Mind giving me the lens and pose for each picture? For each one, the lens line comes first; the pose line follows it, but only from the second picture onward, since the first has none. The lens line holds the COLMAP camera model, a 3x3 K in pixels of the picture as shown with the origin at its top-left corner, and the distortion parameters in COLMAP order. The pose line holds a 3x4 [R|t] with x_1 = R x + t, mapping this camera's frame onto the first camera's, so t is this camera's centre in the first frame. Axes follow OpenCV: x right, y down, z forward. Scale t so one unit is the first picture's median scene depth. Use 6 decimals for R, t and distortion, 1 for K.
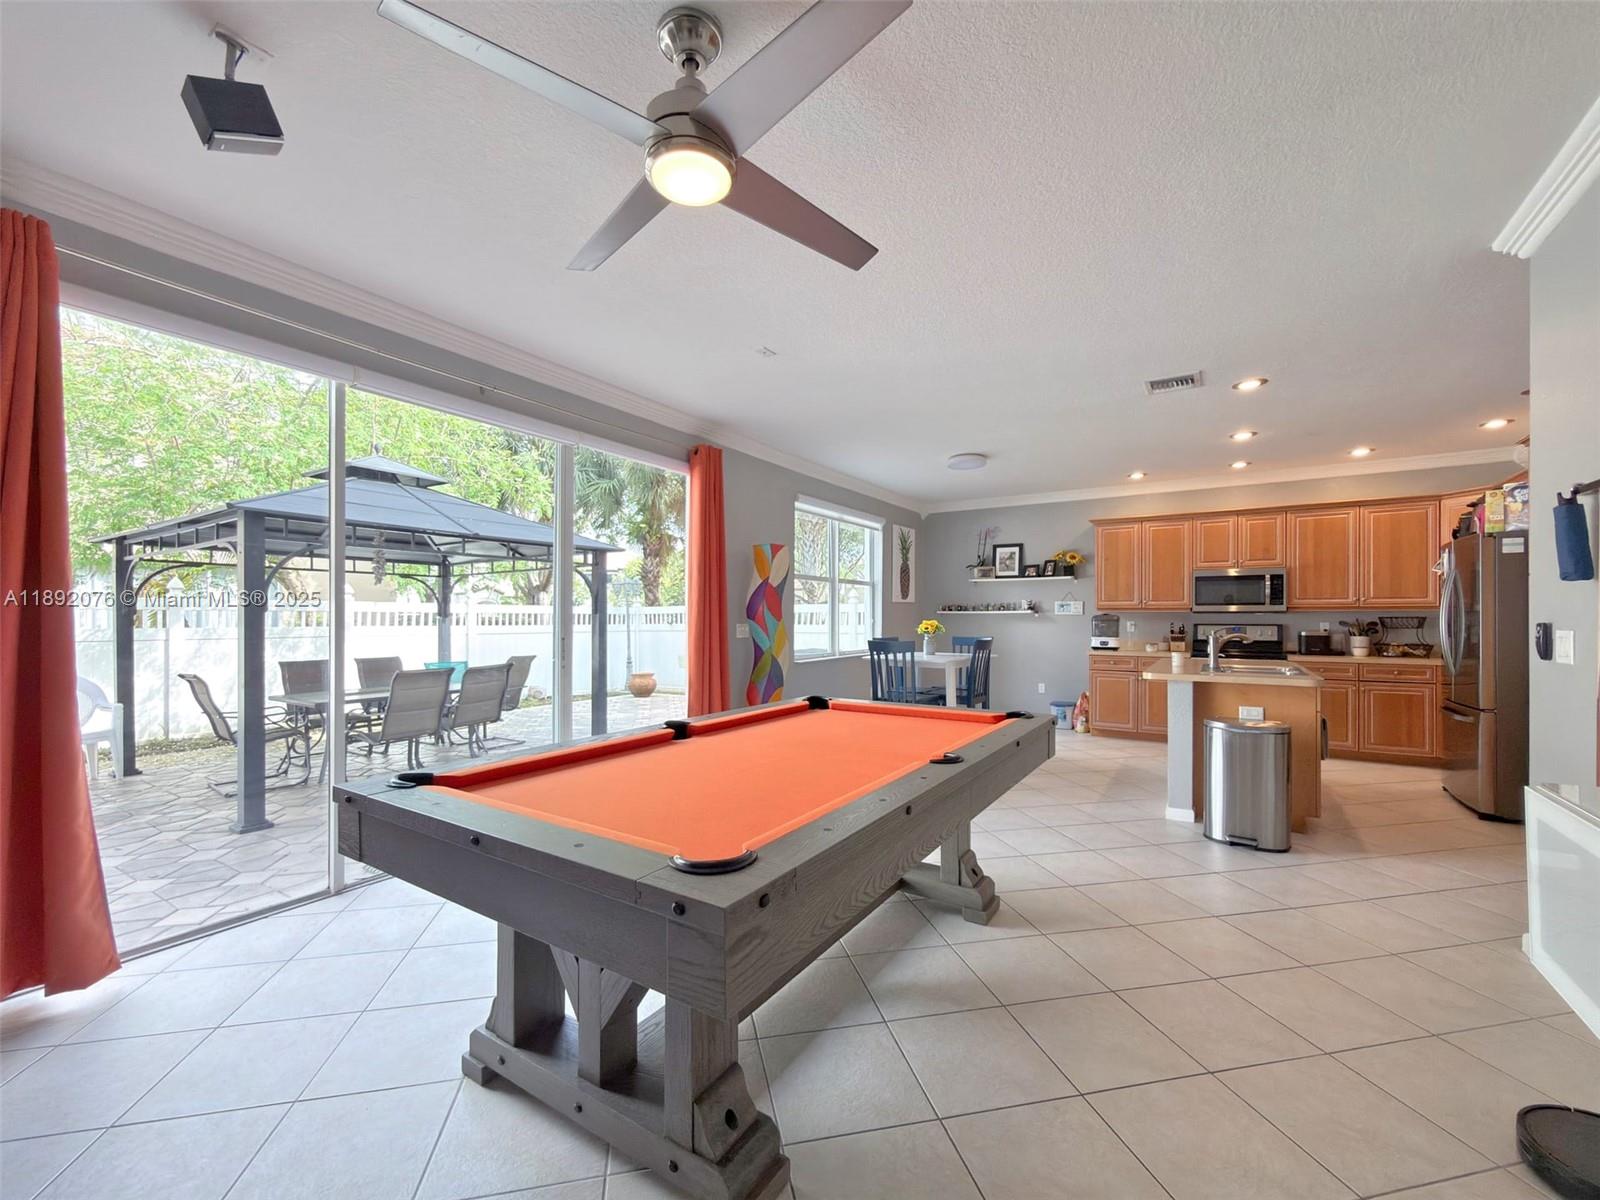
lens RADIAL K [[665.2, 0, 795.2], [0, 665.2, 616.1], [0, 0, 1]] dist [-0.004012, 0.002101]
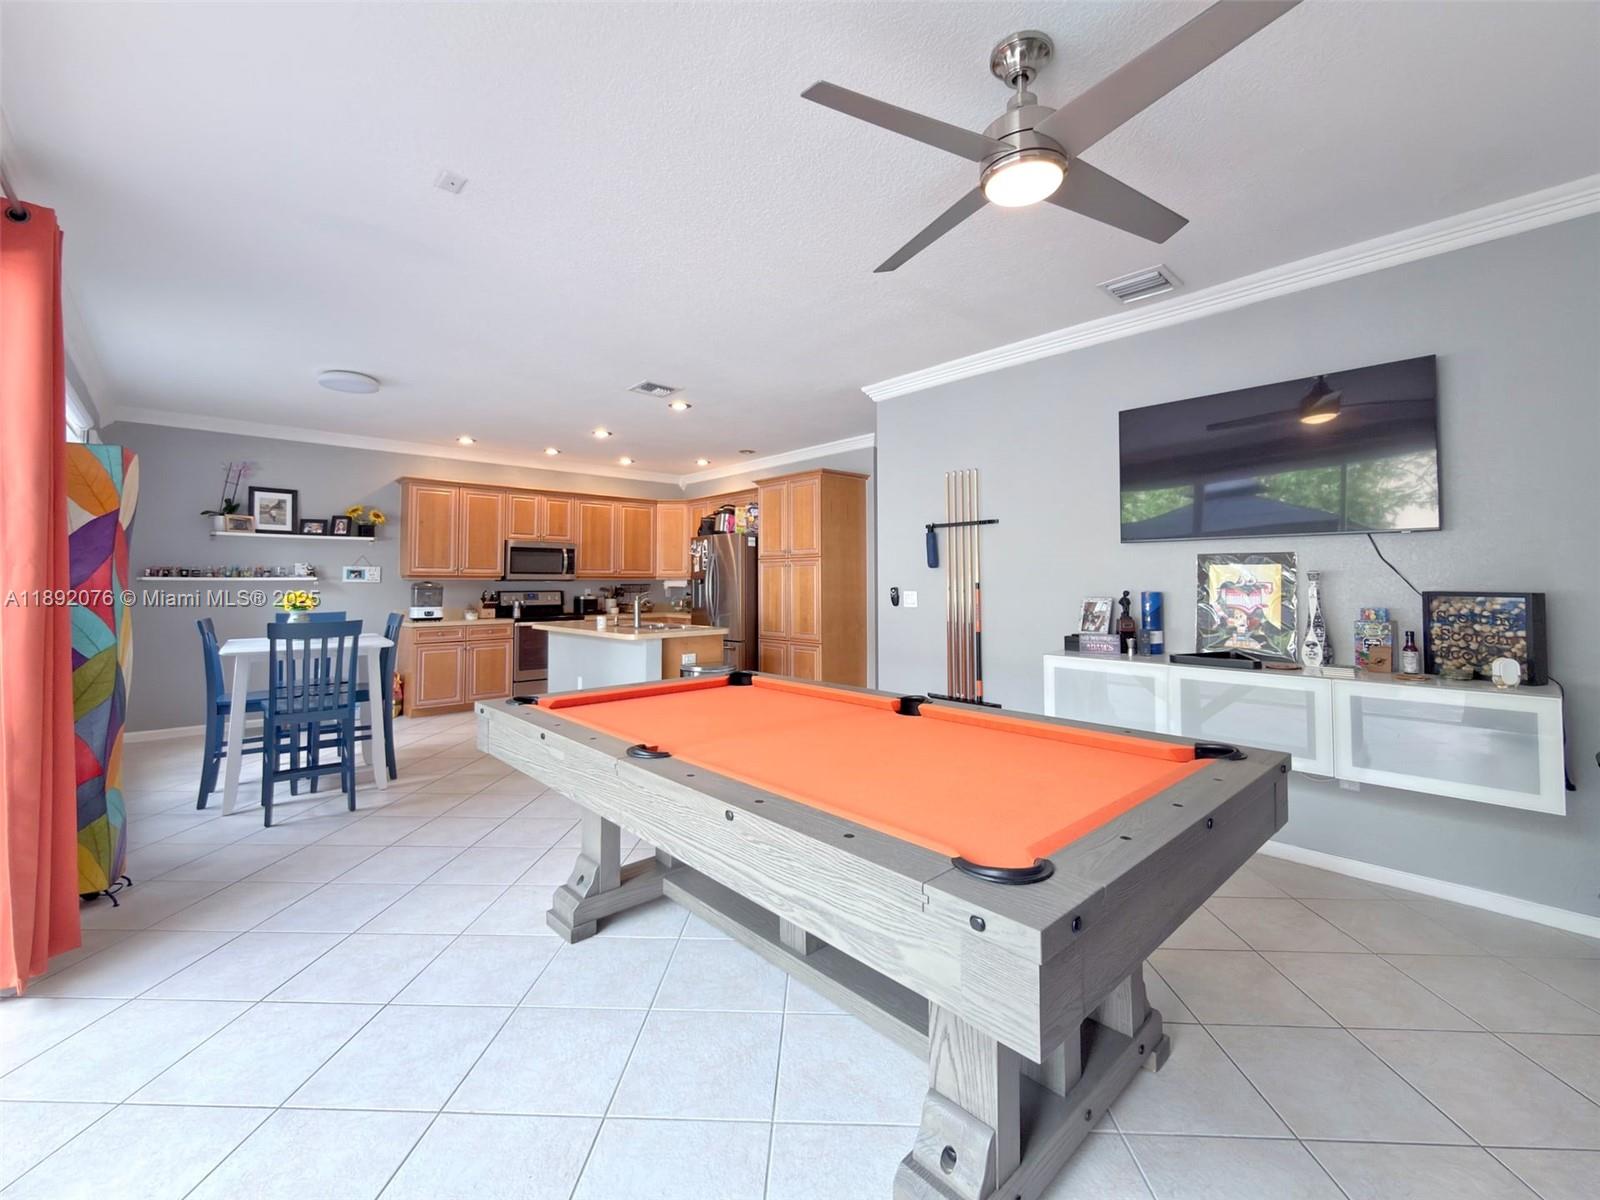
lens RADIAL K [[665.2, 0, 817.8], [0, 665.2, 555.6], [0, 0, 1]] dist [-0.004012, 0.002101]
pose [[0.228072, 0.038893, 0.972867, -0.324667], [0.000923, 0.999193, -0.040161, -0.001984], [-0.973644, 0.010058, 0.227852, 0.282672]]
